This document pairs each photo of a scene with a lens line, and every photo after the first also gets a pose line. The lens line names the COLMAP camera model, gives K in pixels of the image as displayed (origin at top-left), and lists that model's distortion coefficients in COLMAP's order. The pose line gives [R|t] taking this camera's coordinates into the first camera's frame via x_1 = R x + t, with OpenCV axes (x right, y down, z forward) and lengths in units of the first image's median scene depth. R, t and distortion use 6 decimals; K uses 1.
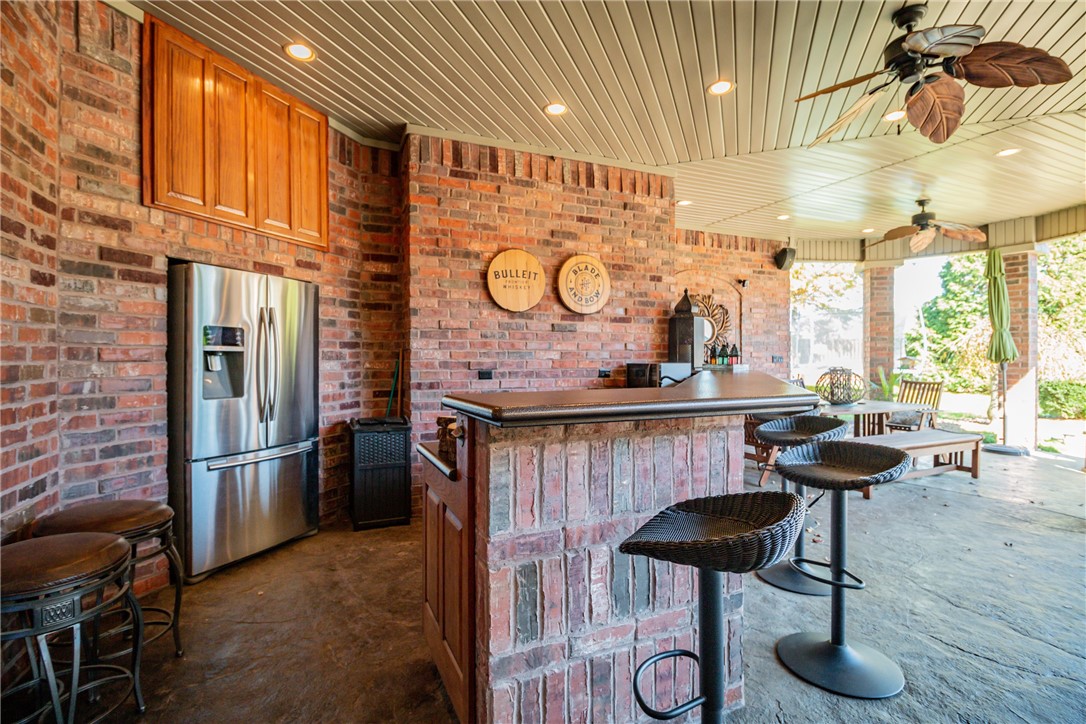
lens RADIAL K [[508.7, 0, 552.5], [0, 508.7, 362.2], [0, 0, 1]] dist [-0.020560, -0.003096]
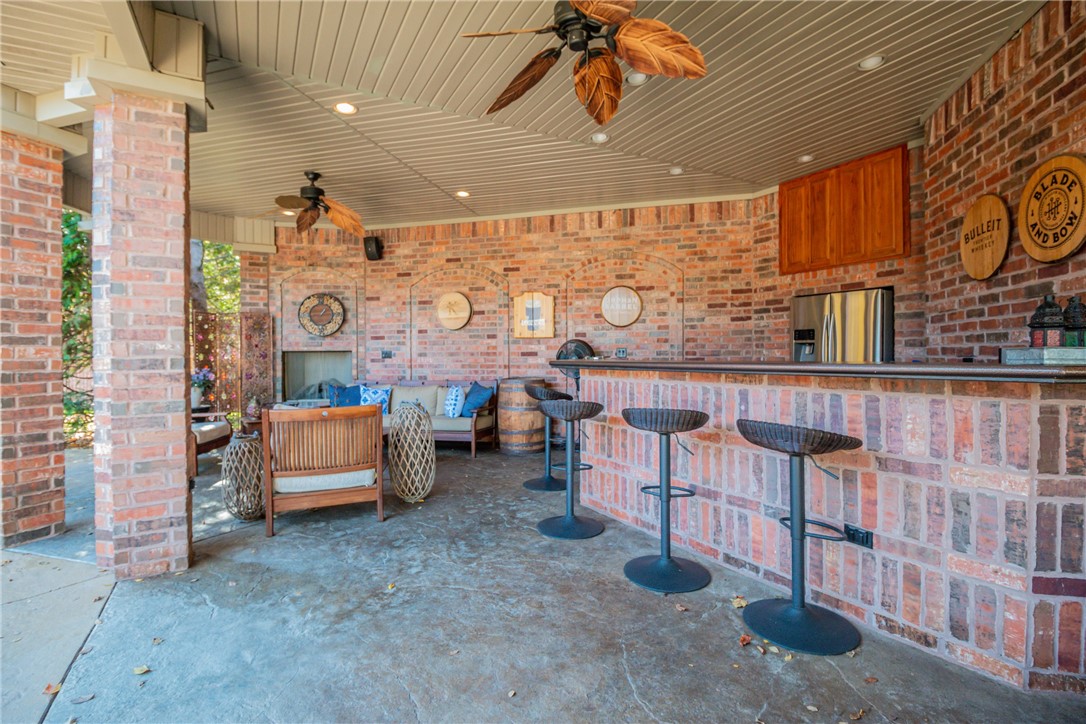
lens RADIAL K [[531.9, 0, 536.3], [0, 531.9, 358.2], [0, 0, 1]] dist [-0.000135, 0.000502]
pose [[-0.653046, 0.008683, -0.757268, 1.028736], [-0.001495, 0.999918, 0.012754, 0.007552], [0.757316, 0.009461, -0.652980, 1.095981]]
